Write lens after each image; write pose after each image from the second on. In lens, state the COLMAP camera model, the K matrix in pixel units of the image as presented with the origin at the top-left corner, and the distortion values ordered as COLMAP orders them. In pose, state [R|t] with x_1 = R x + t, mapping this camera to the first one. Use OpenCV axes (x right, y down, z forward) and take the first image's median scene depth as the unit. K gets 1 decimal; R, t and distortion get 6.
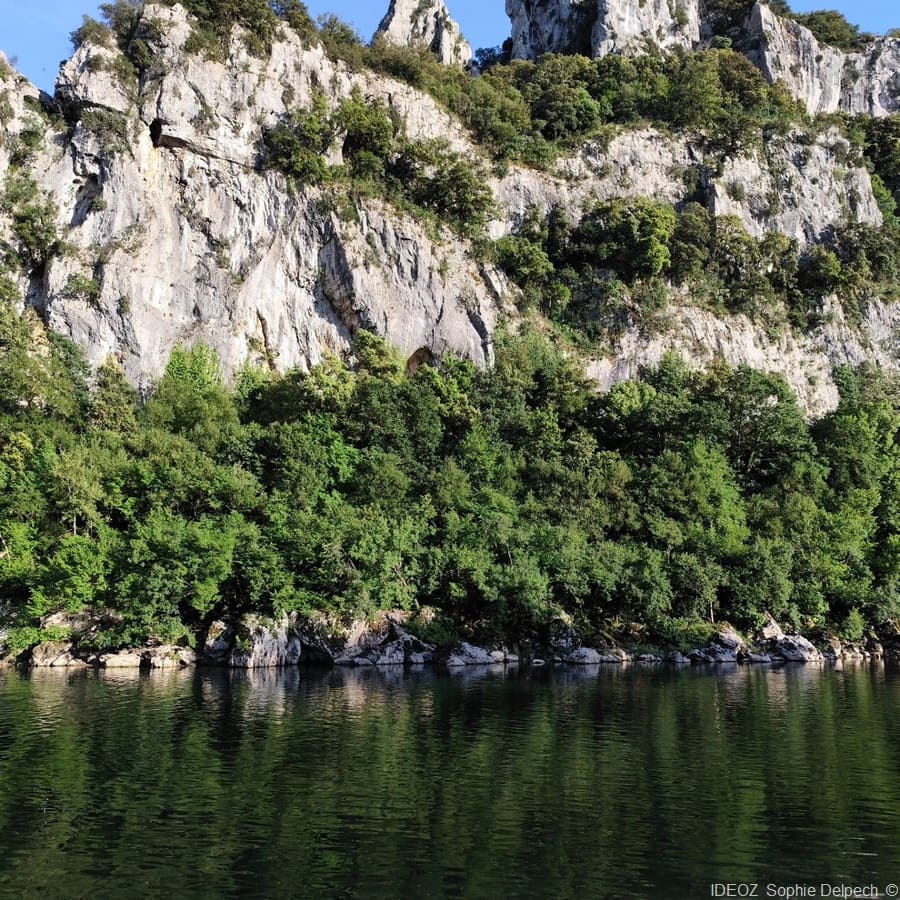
lens RADIAL K [[850.7, 0, 448.7], [0, 850.7, 445.4], [0, 0, 1]] dist [0.080244, -0.095278]
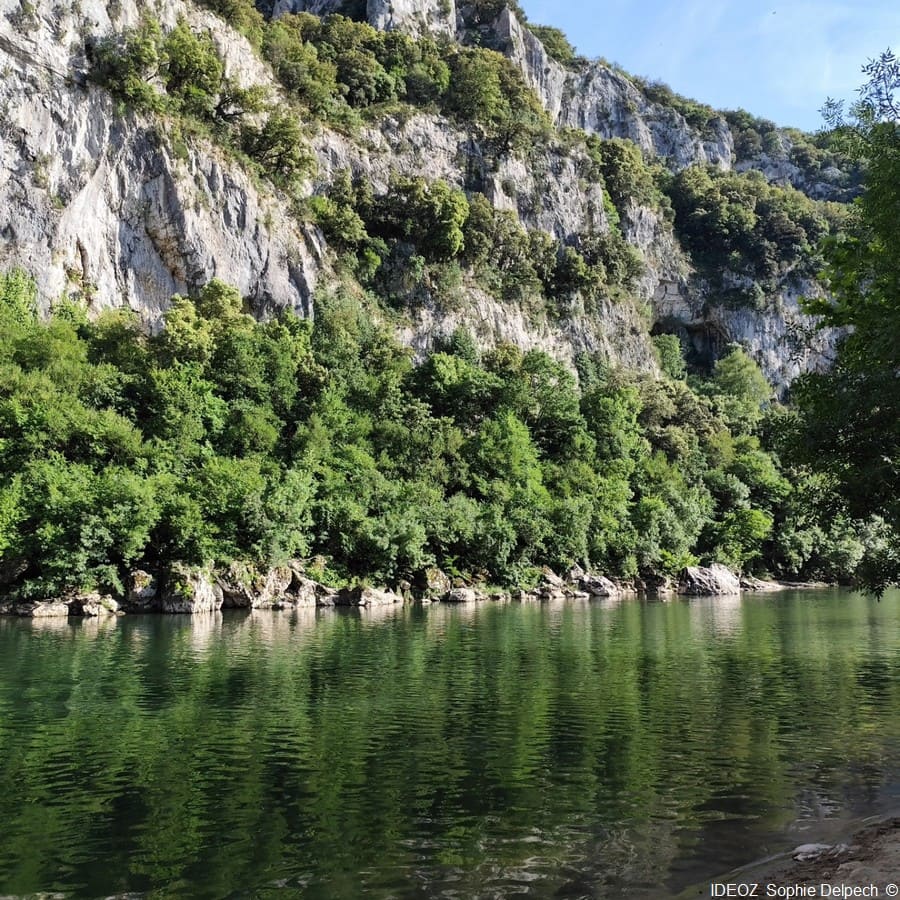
lens RADIAL K [[850.7, 0, 448.7], [0, 850.7, 445.4], [0, 0, 1]] dist [0.080244, -0.095278]
pose [[0.921992, 0.047753, 0.384254, -0.184667], [-0.069242, 0.996704, 0.042275, -0.002903], [-0.380969, -0.065583, 0.922259, -0.026674]]
